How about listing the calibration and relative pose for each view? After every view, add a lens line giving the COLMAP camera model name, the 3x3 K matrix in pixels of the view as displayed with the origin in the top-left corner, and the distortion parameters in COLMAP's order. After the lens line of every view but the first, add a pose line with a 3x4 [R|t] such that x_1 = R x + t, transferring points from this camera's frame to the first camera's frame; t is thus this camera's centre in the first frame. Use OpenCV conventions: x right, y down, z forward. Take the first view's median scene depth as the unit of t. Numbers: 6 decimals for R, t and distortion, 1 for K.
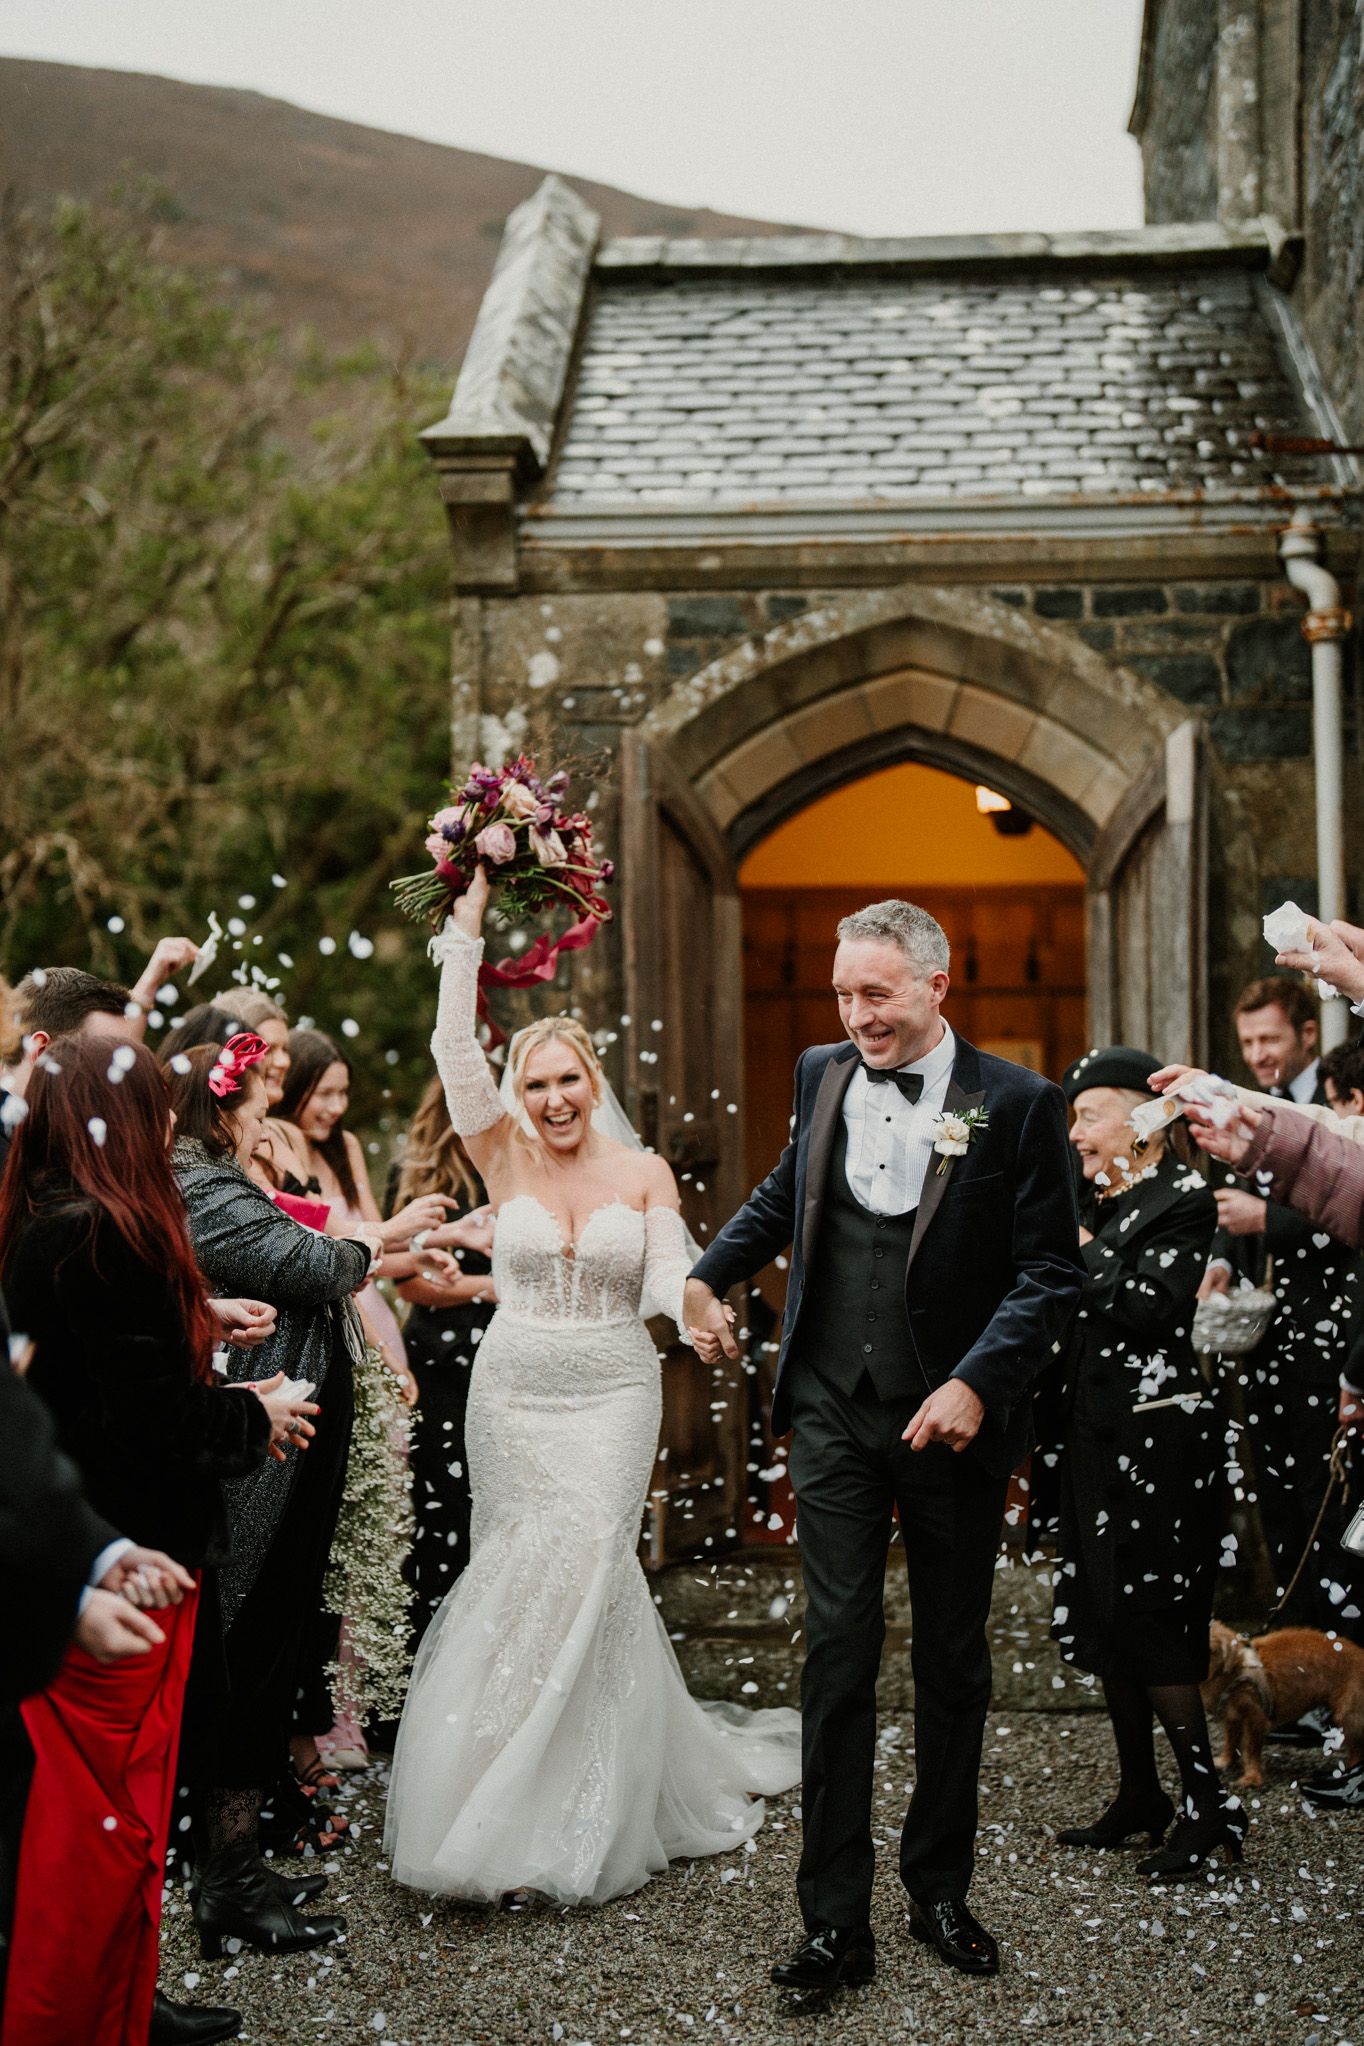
lens RADIAL K [[2825.3, 0, 682.0], [0, 2825.3, 1023.0], [0, 0, 1]] dist [-0.147825, 1.021450]
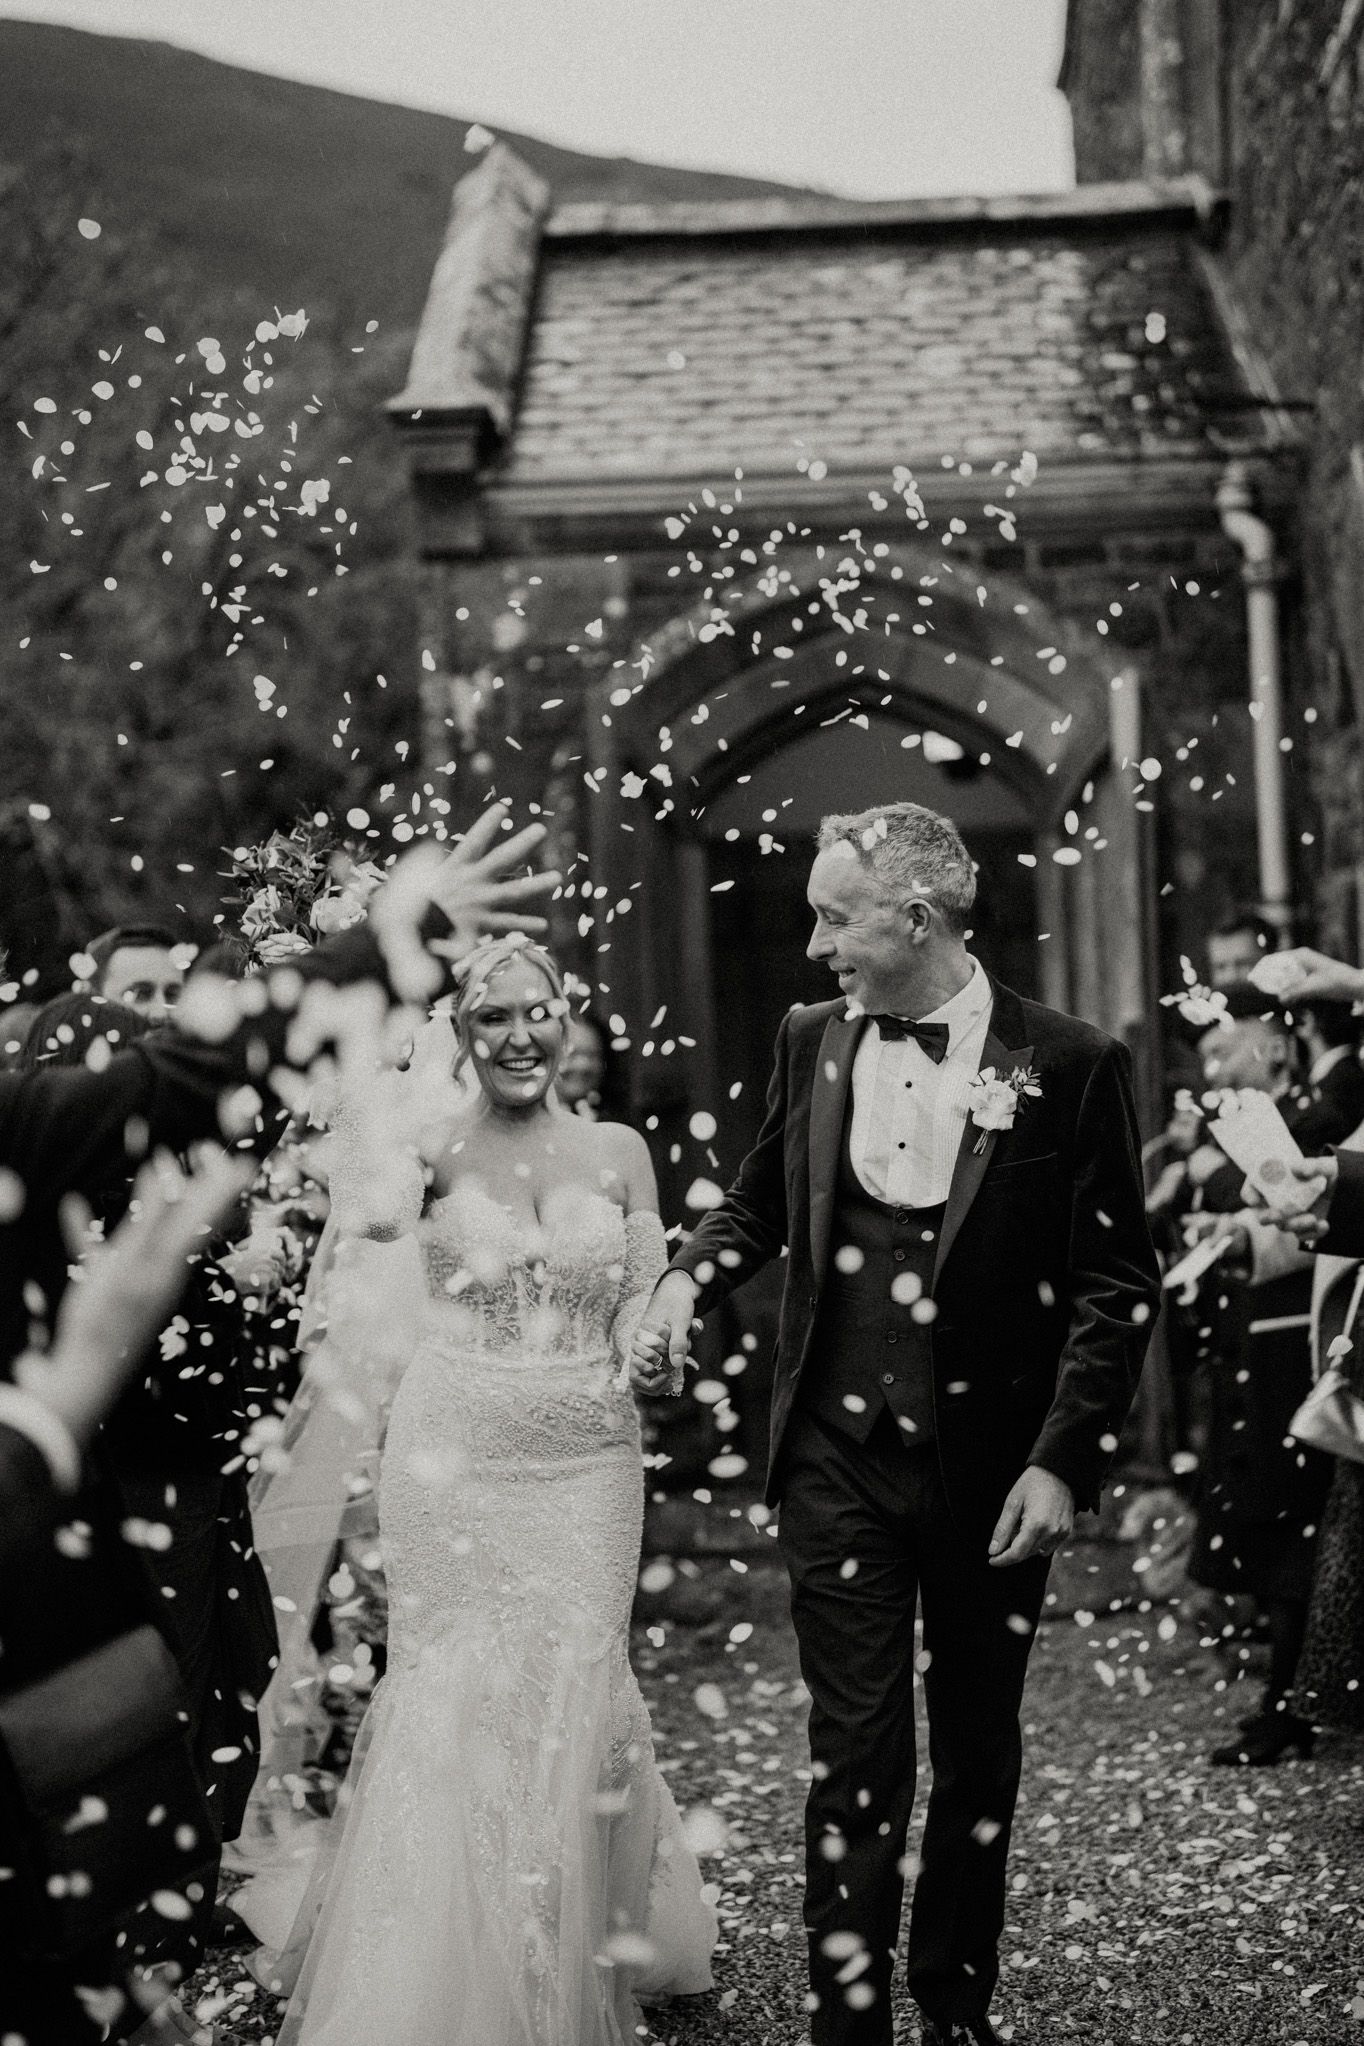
lens RADIAL K [[2857.1, 0, 674.1], [0, 2857.1, 1010.2], [0, 0, 1]] dist [-0.148405, 1.010137]
pose [[0.999435, -0.023661, 0.023881, -0.016577], [0.023314, 0.999620, 0.014714, -0.000434], [-0.024220, -0.014149, 0.999607, -0.047546]]
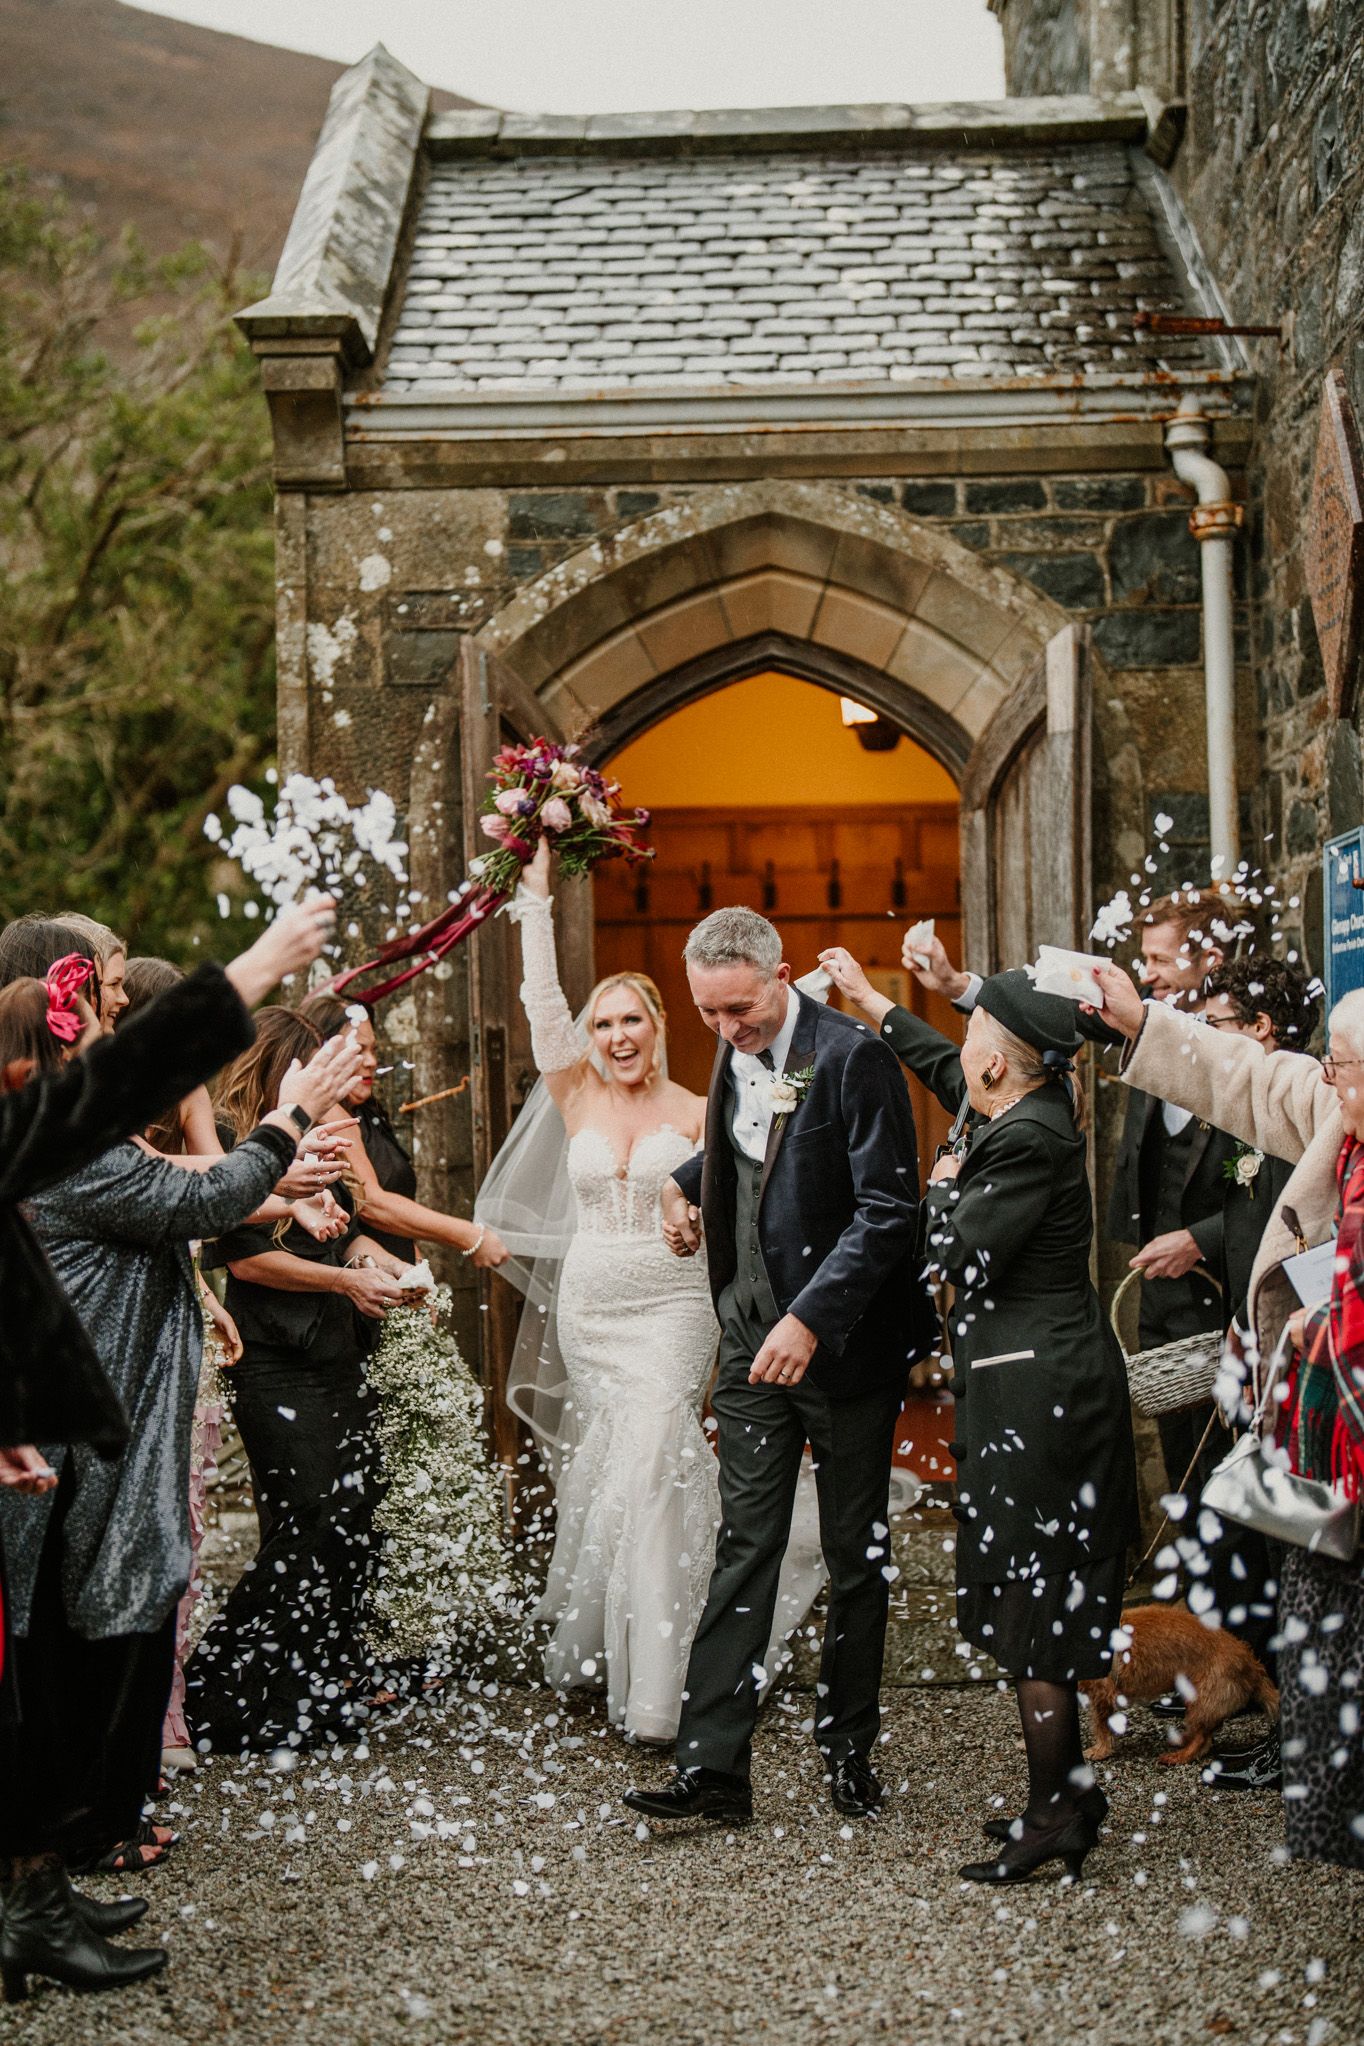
lens RADIAL K [[2813.3, 0, 652.9], [0, 2813.3, 1030.1], [0, 0, 1]] dist [-0.153841, 0.979487]
pose [[0.999015, -0.011397, 0.042886, 0.000818], [0.010194, 0.999552, 0.028156, -0.000458], [-0.043187, -0.027692, 0.998683, 0.073023]]
